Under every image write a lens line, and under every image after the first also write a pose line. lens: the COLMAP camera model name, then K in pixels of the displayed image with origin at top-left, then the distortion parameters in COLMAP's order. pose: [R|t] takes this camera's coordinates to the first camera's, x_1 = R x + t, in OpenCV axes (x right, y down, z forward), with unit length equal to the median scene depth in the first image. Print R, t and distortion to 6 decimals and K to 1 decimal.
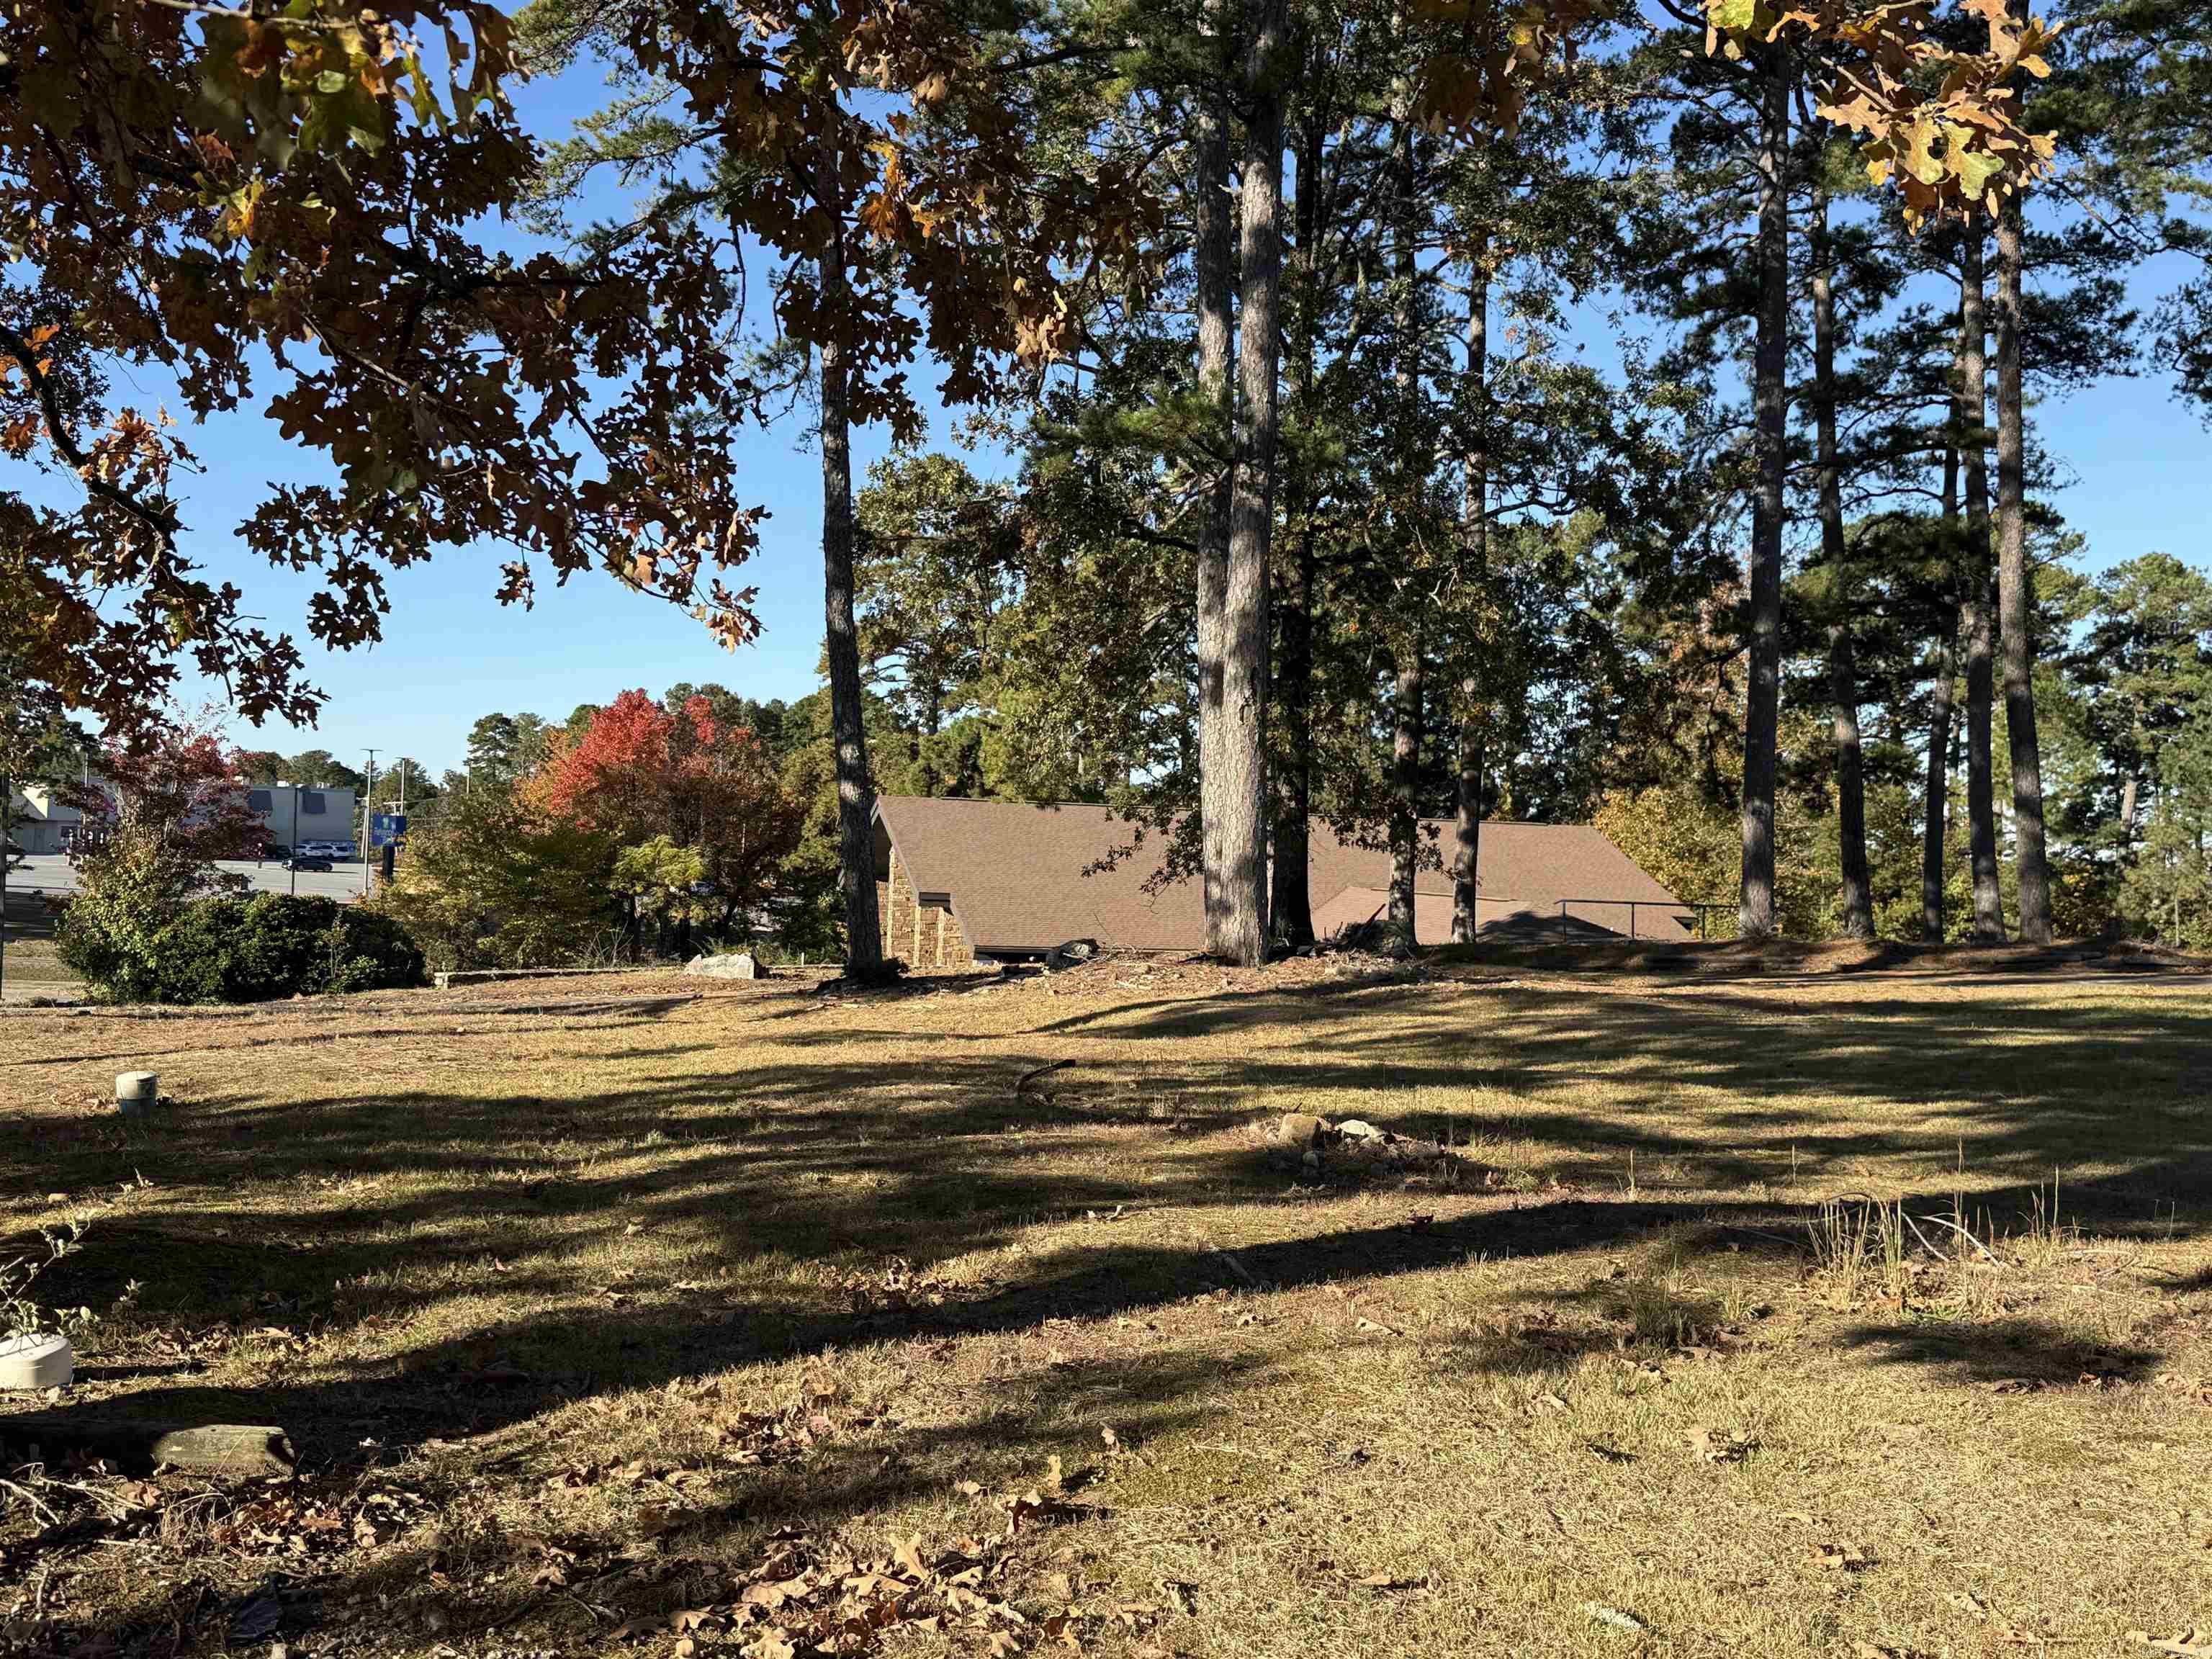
lens RADIAL K [[2016.4, 0, 1106.0], [0, 2016.4, 829.5], [0, 0, 1]] dist [0.095910, -0.195731]
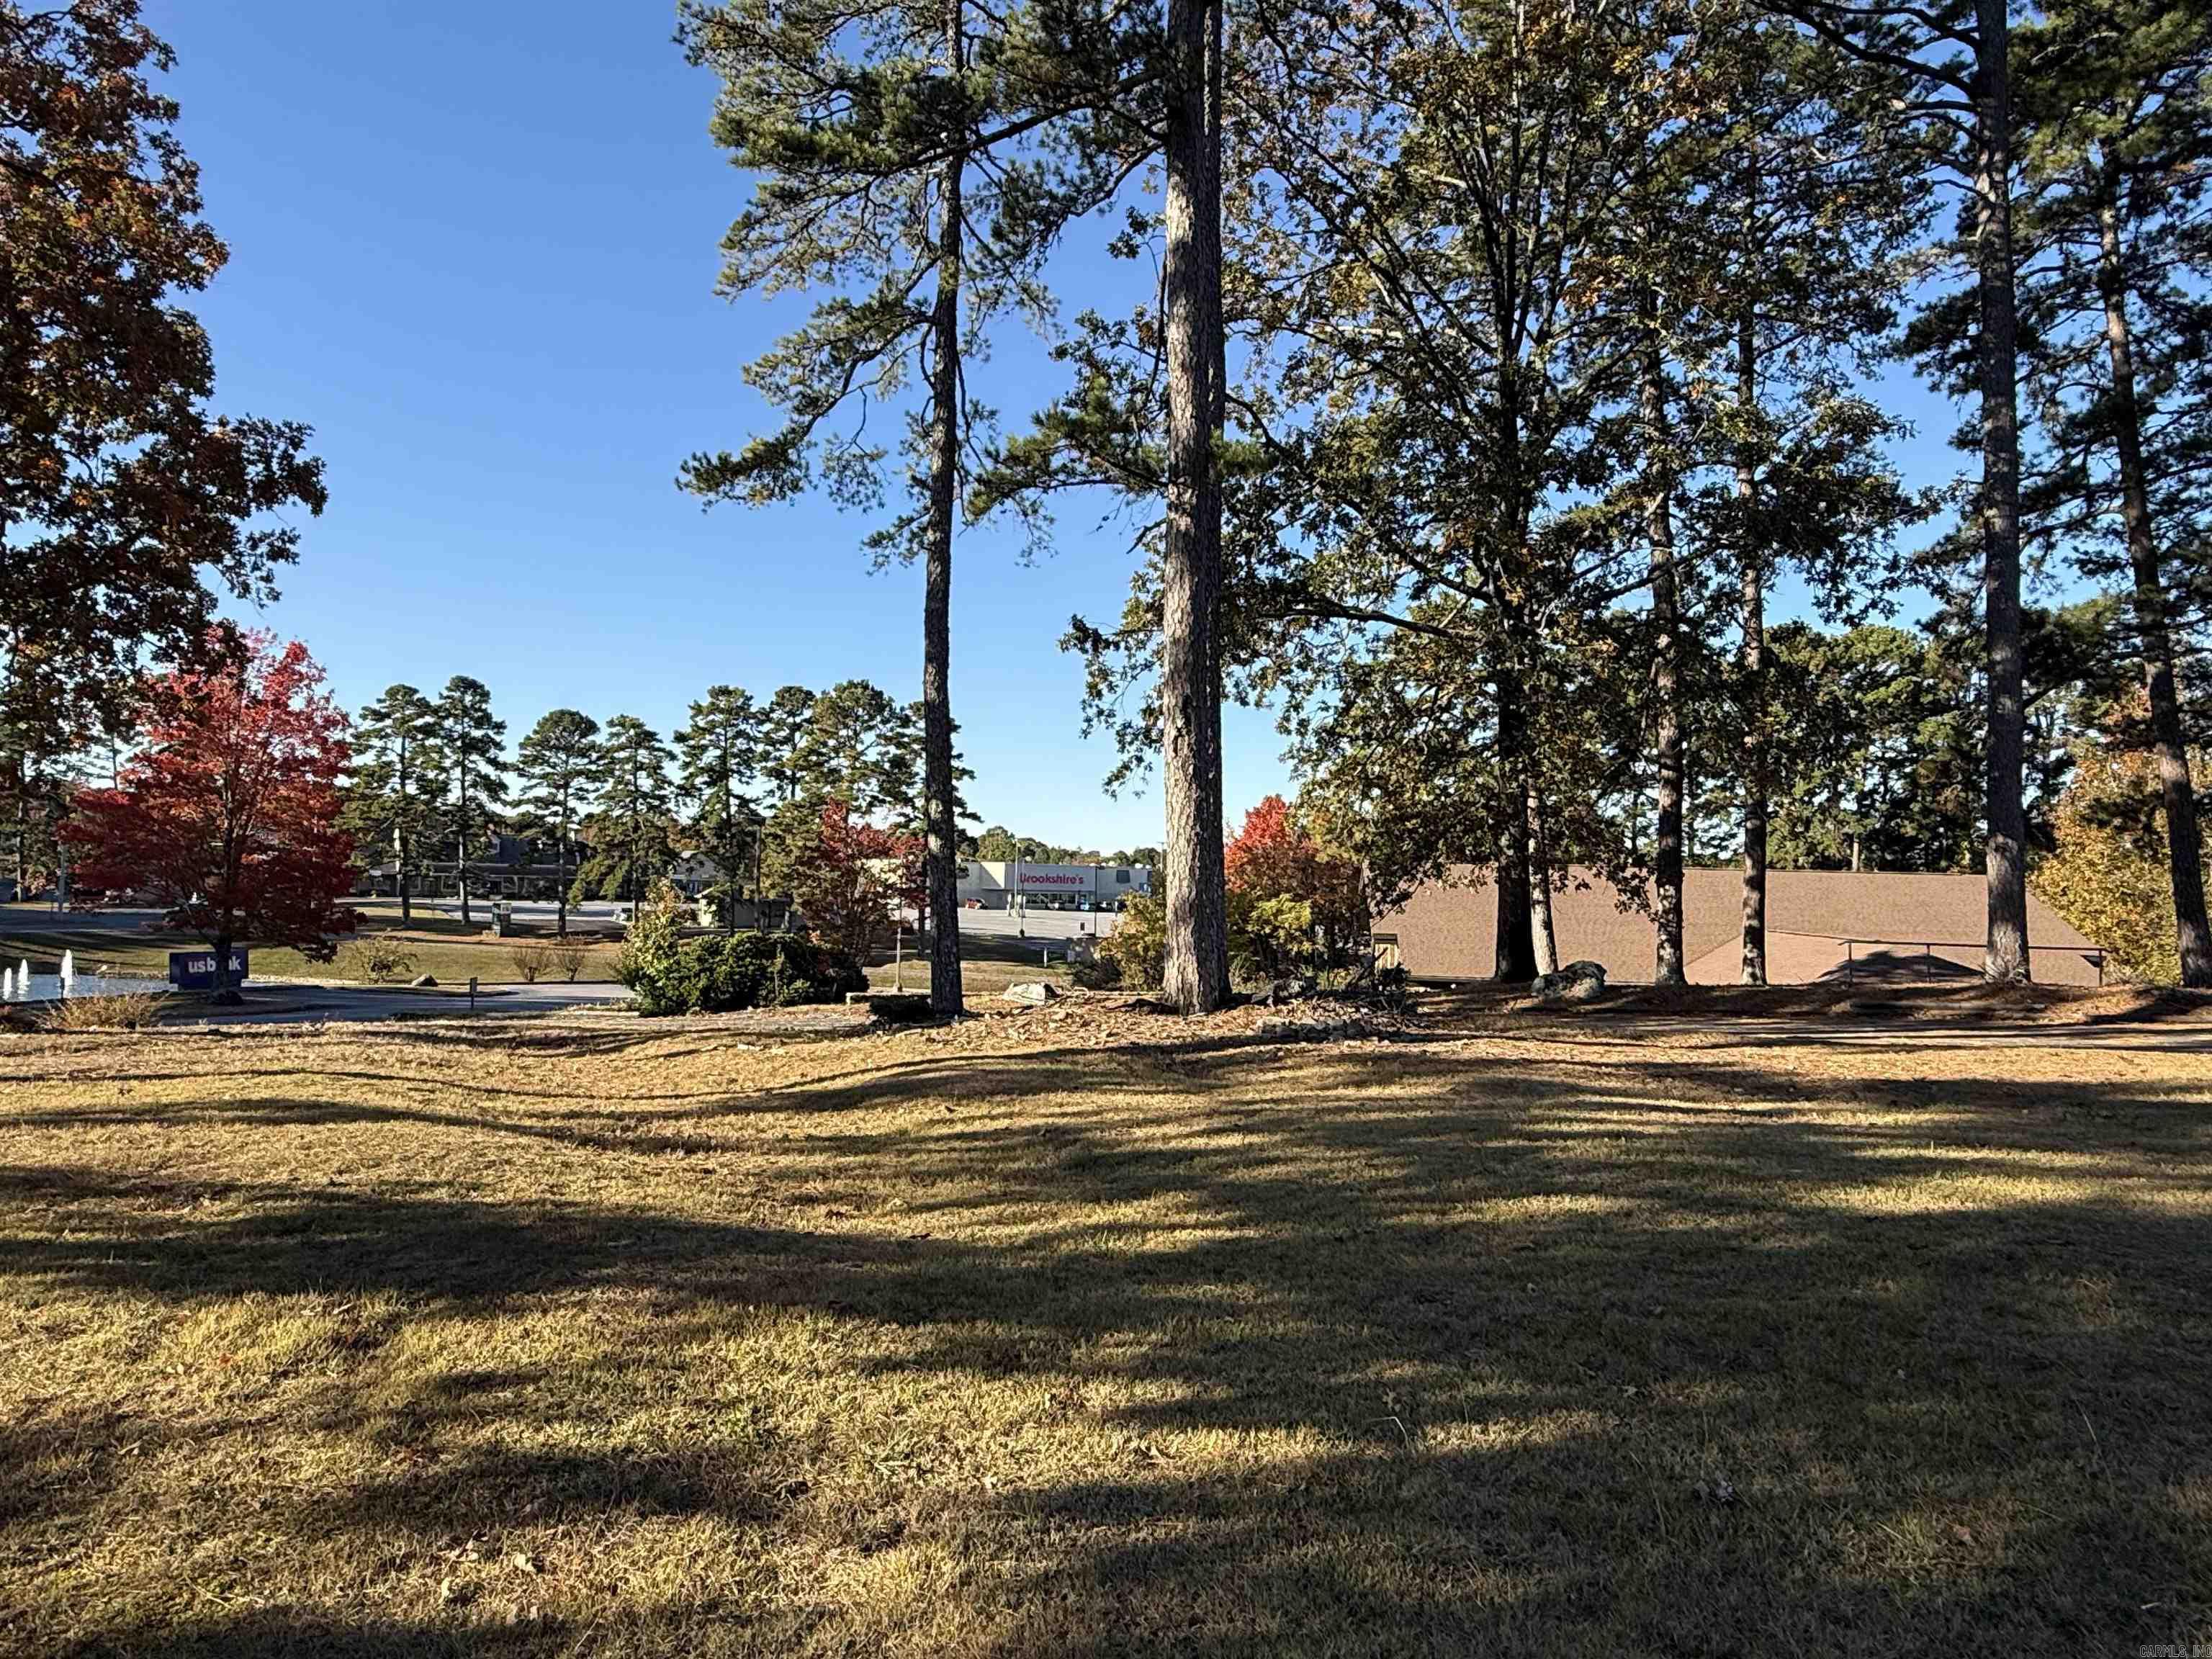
lens RADIAL K [[1341.8, 0, 1106.0], [0, 1341.8, 829.5], [0, 0, 1]] dist [-0.014407, -0.001077]
pose [[0.917471, -0.028888, -0.396752, 0.175116], [0.010546, 0.998775, -0.048336, 0.007374], [0.397663, 0.040163, 0.916652, 0.253047]]
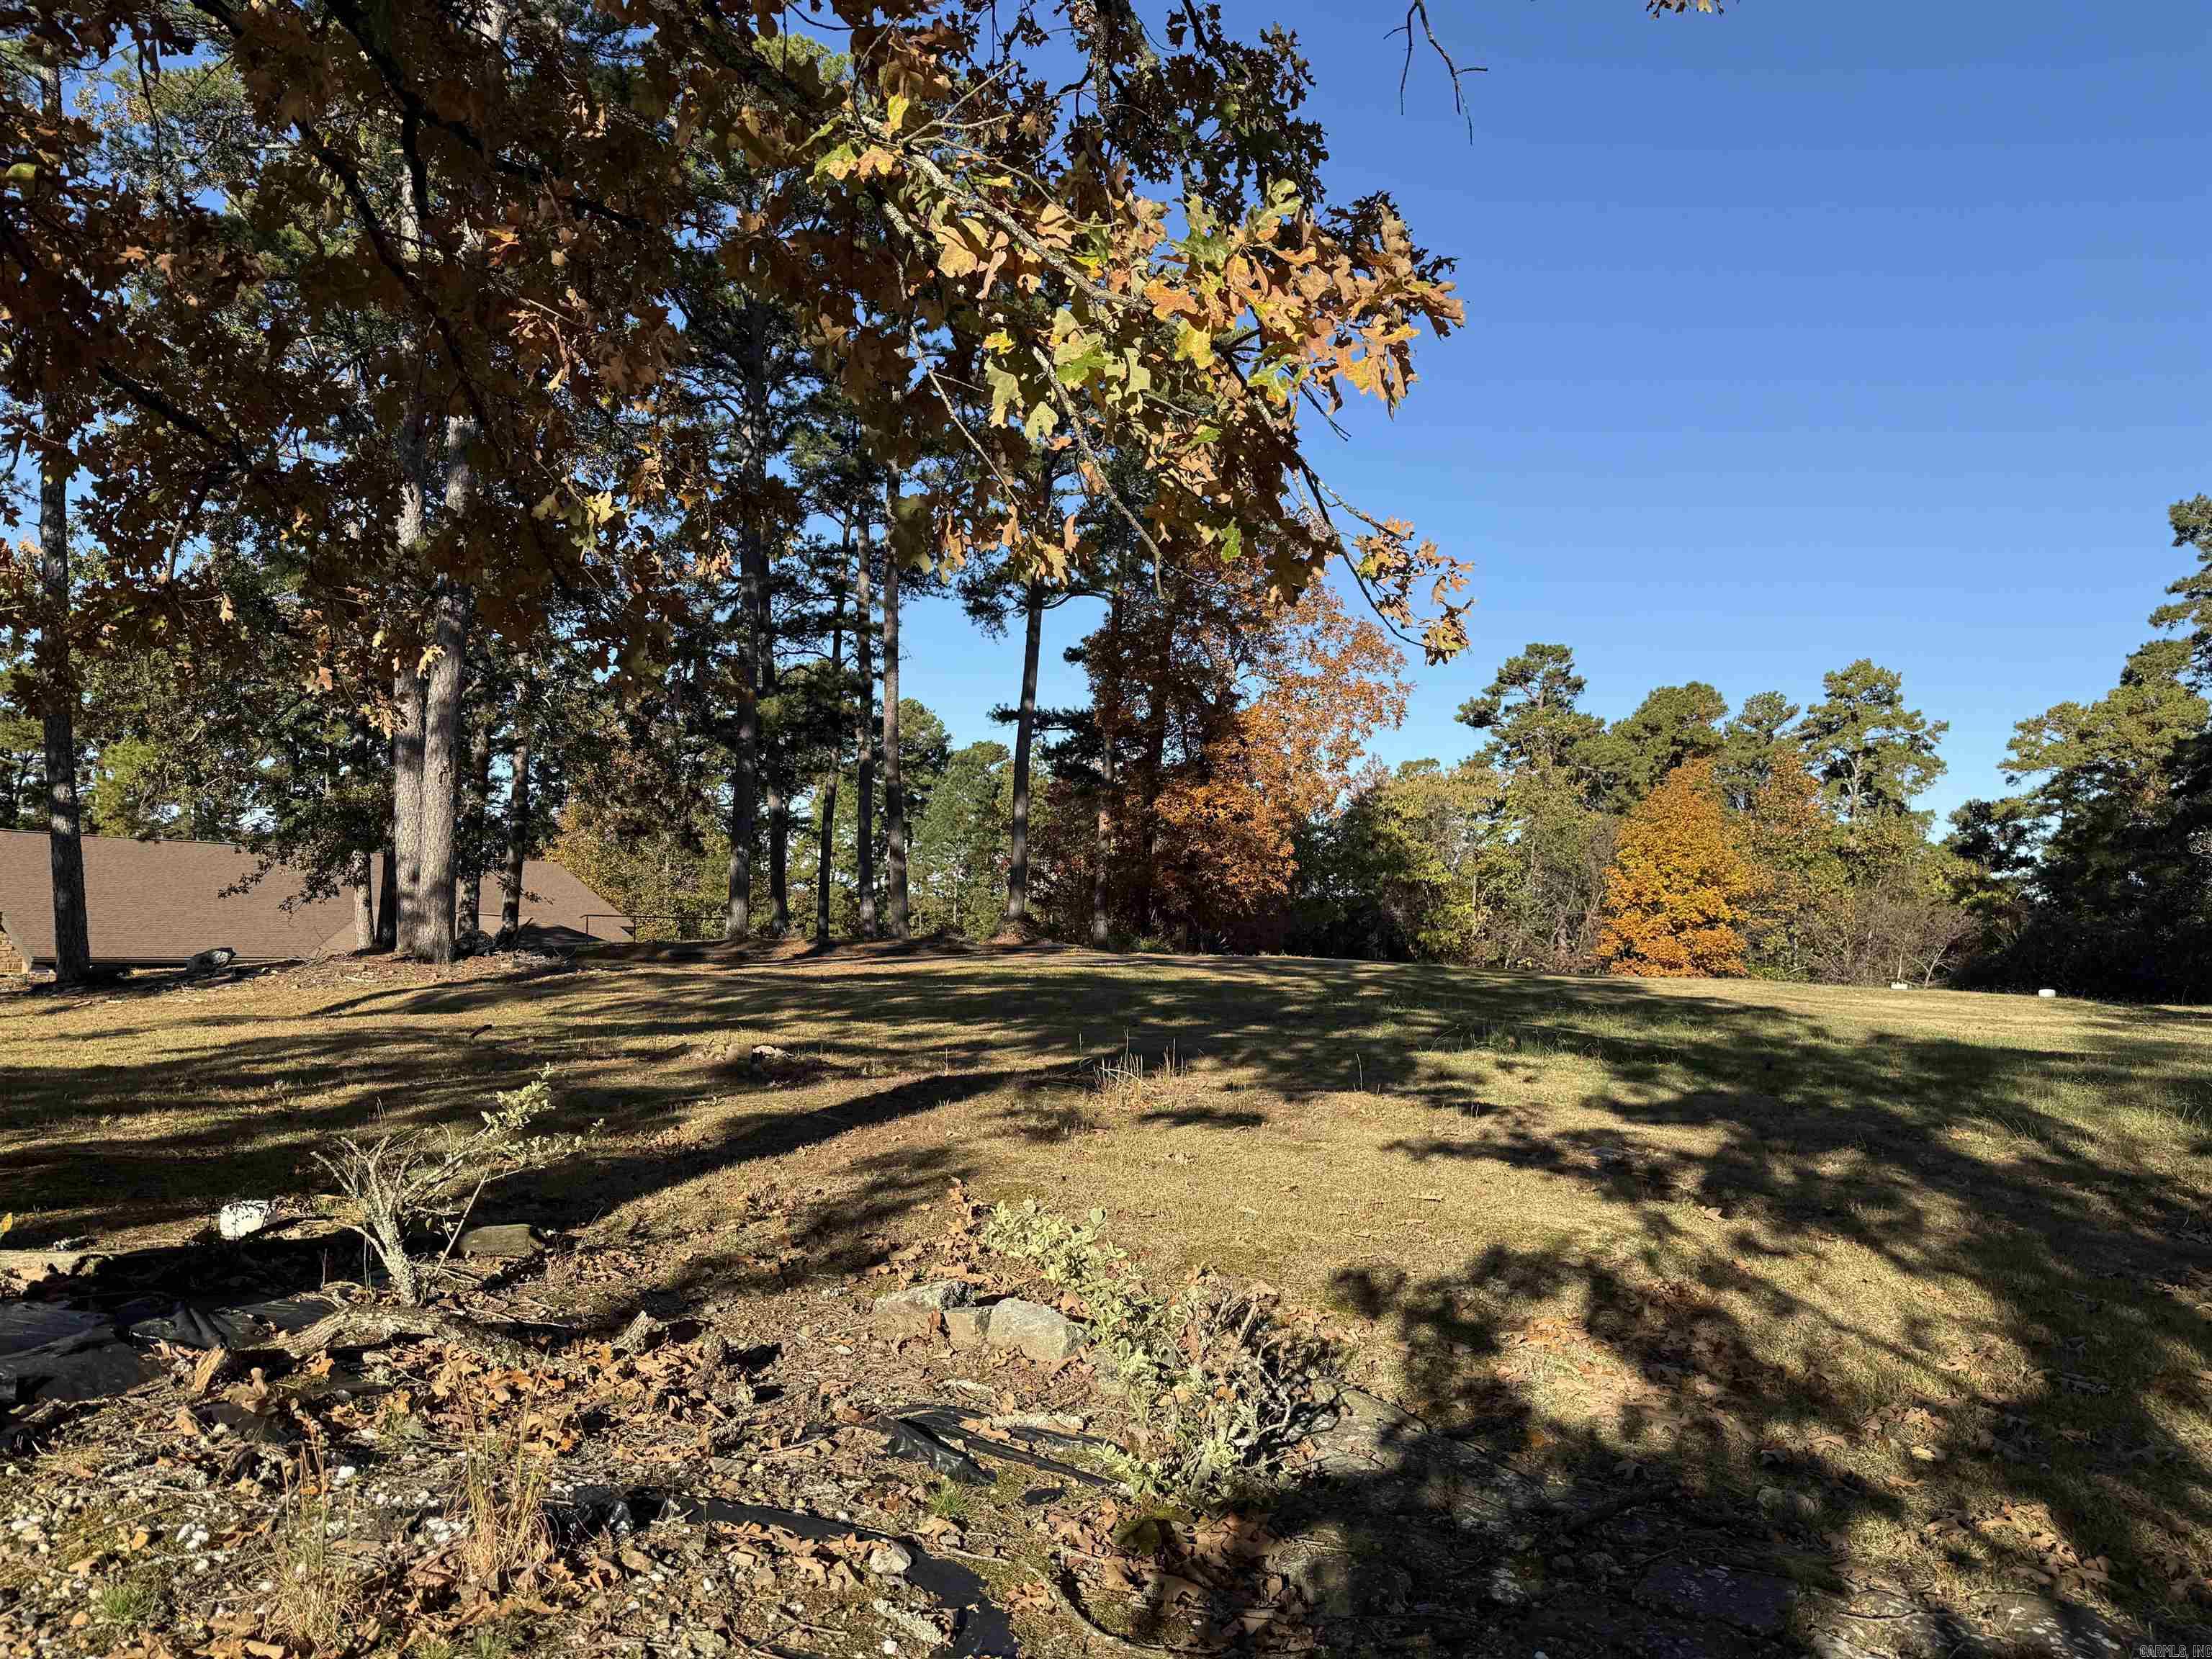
lens RADIAL K [[1430.1, 0, 1097.2], [0, 1430.1, 866.3], [0, 0, 1]] dist [-0.028417, -0.017198]
pose [[0.807286, 0.011916, 0.590041, -0.087604], [-0.012476, 0.999917, -0.003125, -0.000278], [-0.590029, -0.004839, 0.807367, -0.022995]]
